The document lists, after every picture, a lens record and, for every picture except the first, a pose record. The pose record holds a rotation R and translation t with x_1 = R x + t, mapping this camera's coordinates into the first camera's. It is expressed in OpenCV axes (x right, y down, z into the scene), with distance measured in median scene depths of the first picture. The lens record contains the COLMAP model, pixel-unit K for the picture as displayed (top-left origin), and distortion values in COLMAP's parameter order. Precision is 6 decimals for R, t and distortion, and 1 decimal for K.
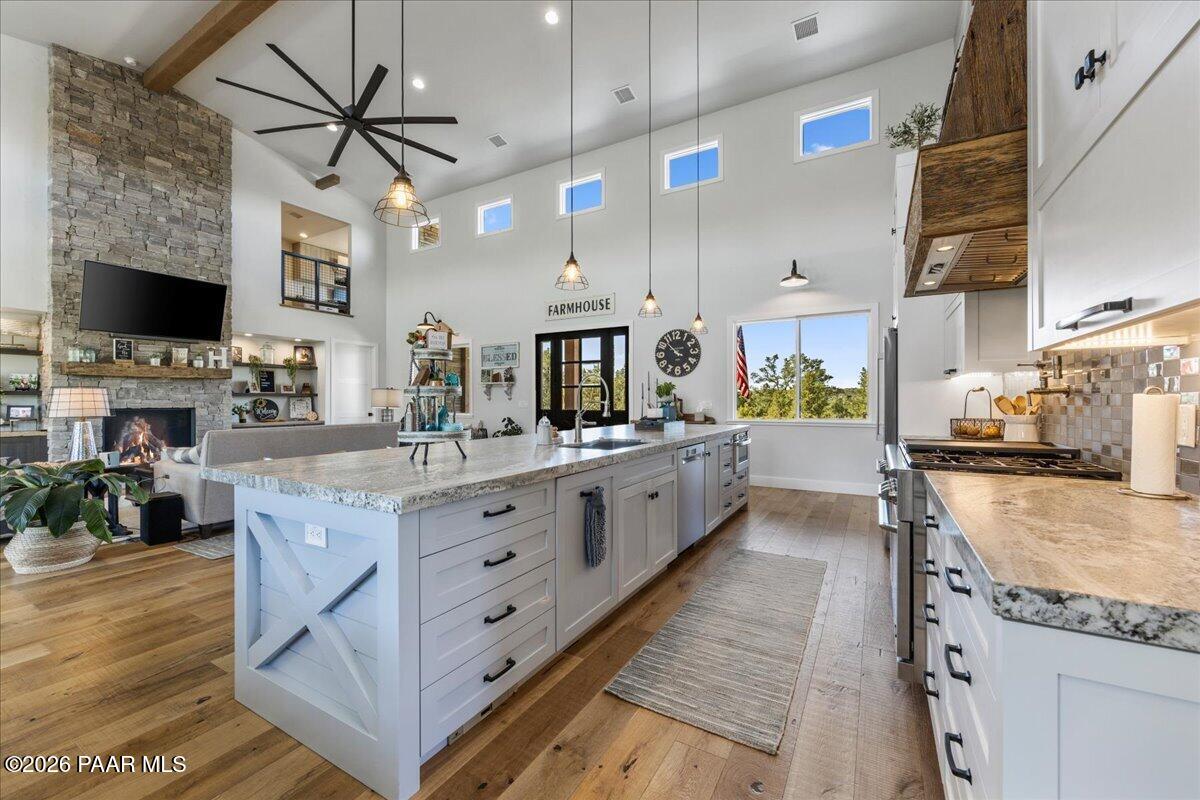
lens RADIAL K [[484.8, 0, 597.4], [0, 484.8, 400.2], [0, 0, 1]] dist [-0.003813, 0.000997]
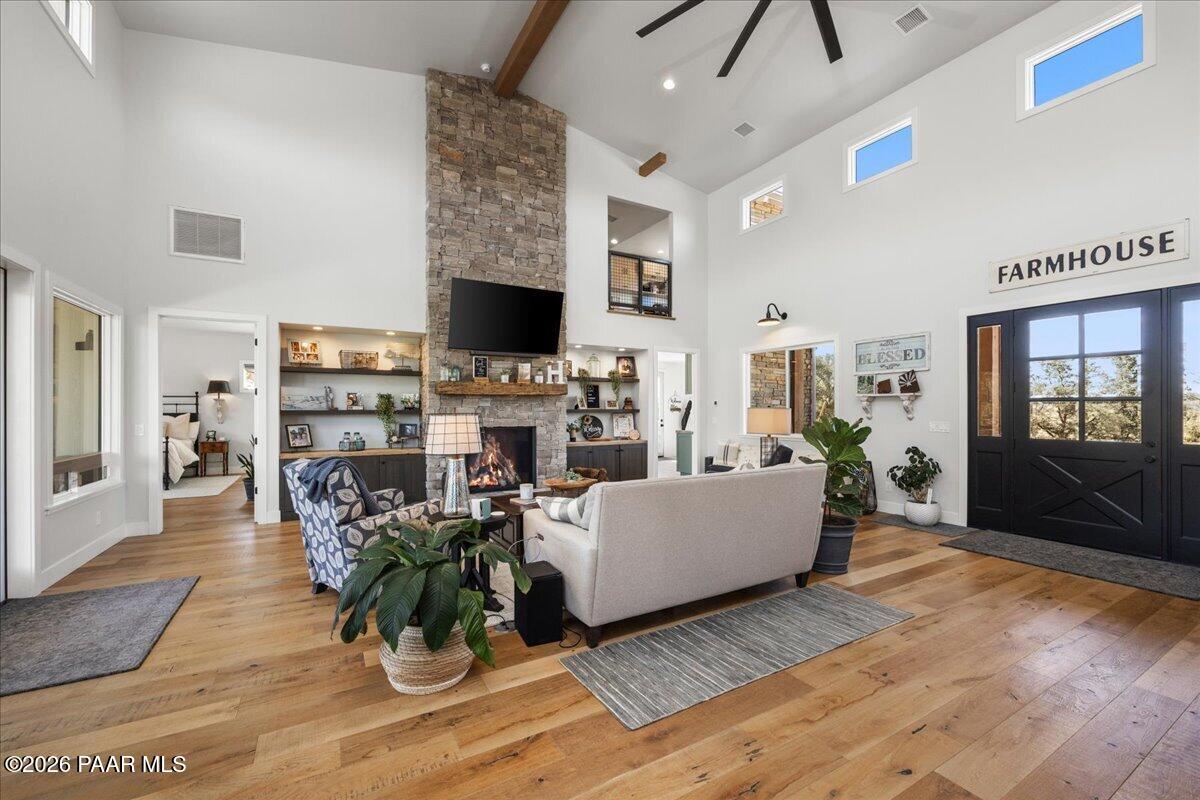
lens RADIAL K [[484.8, 0, 593.7], [0, 484.8, 409.0], [0, 0, 1]] dist [-0.003813, 0.000997]
pose [[0.867766, -0.000753, -0.496972, -0.262737], [0.001151, 0.999999, 0.000494, -0.018132], [0.496972, -0.001000, 0.867766, 0.235406]]
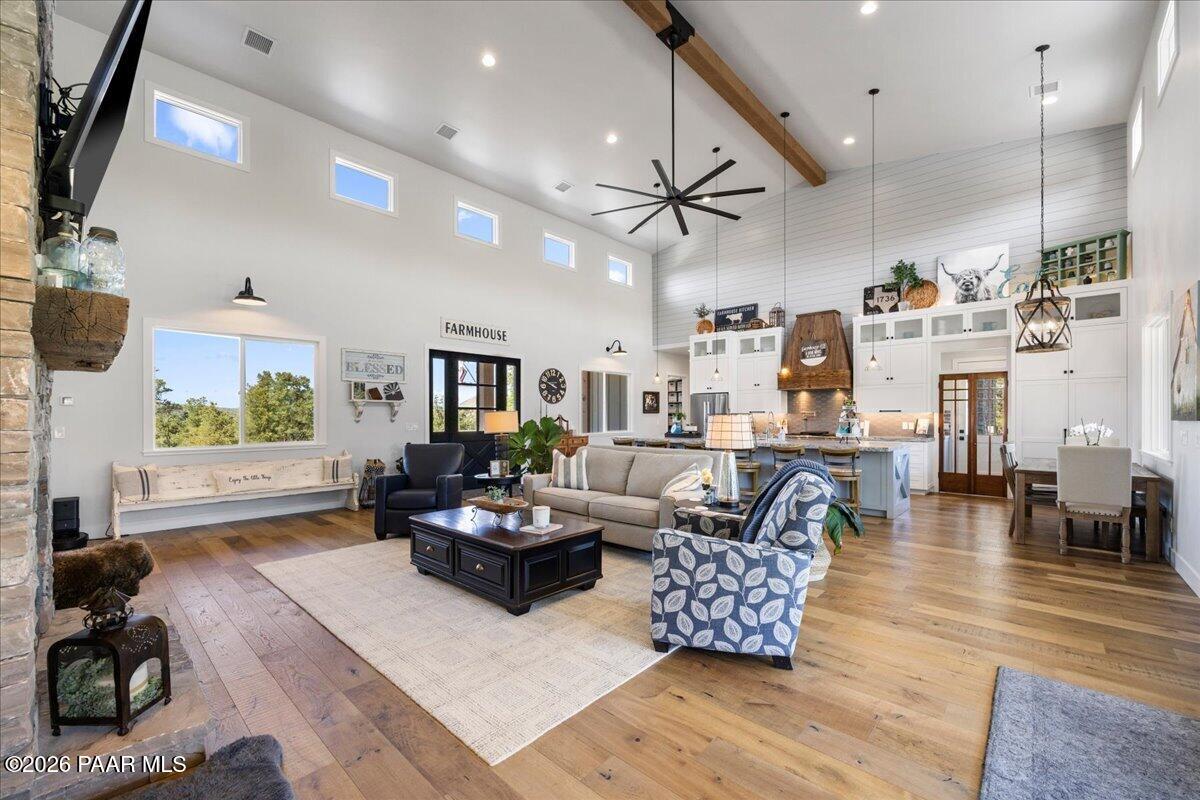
lens RADIAL K [[484.8, 0, 598.1], [0, 484.8, 419.1], [0, 0, 1]] dist [-0.003813, 0.000997]
pose [[0.209975, -0.004980, 0.977694, -1.054744], [-0.001338, 0.999985, 0.005381, -0.011459], [-0.977706, -0.002438, 0.209965, 0.556081]]
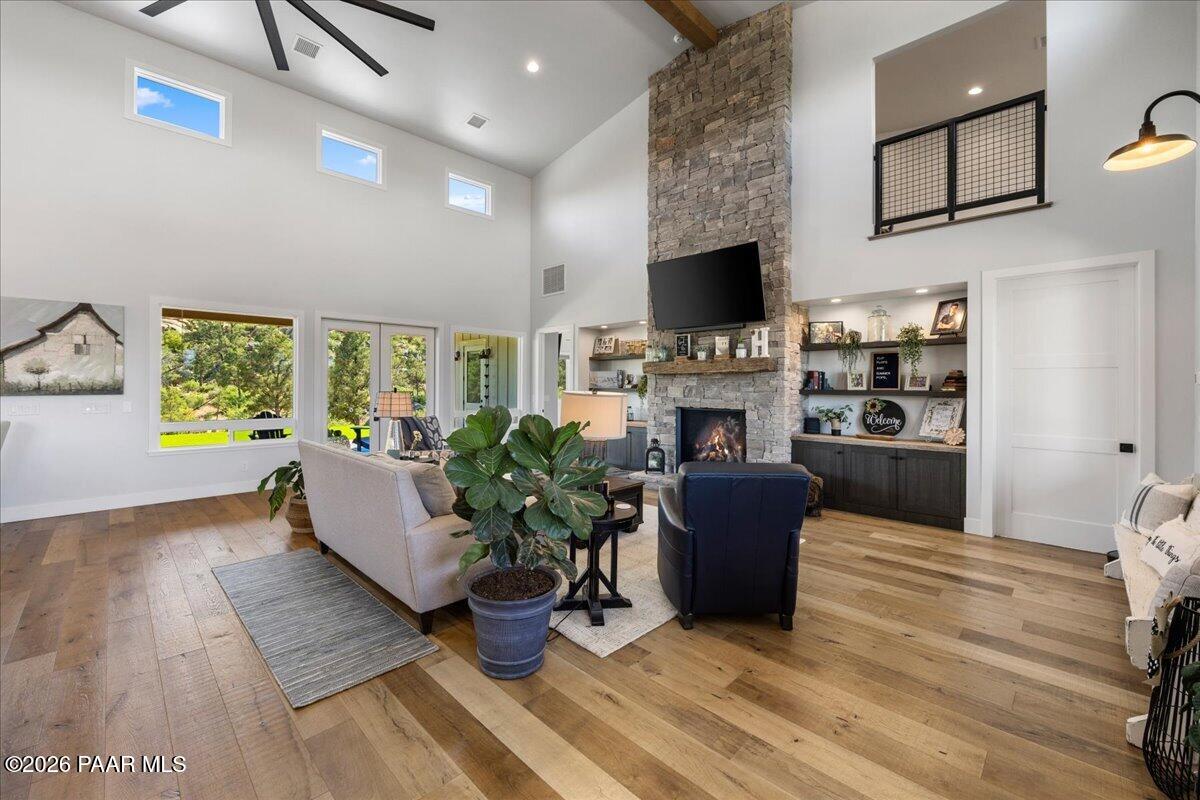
lens RADIAL K [[484.8, 0, 593.5], [0, 484.8, 381.7], [0, 0, 1]] dist [-0.003813, 0.000997]
pose [[-0.247570, -0.006593, -0.968848, -0.013185], [-0.003842, 0.999976, -0.005823, -0.024032], [0.968863, 0.002281, -0.247589, 0.943357]]
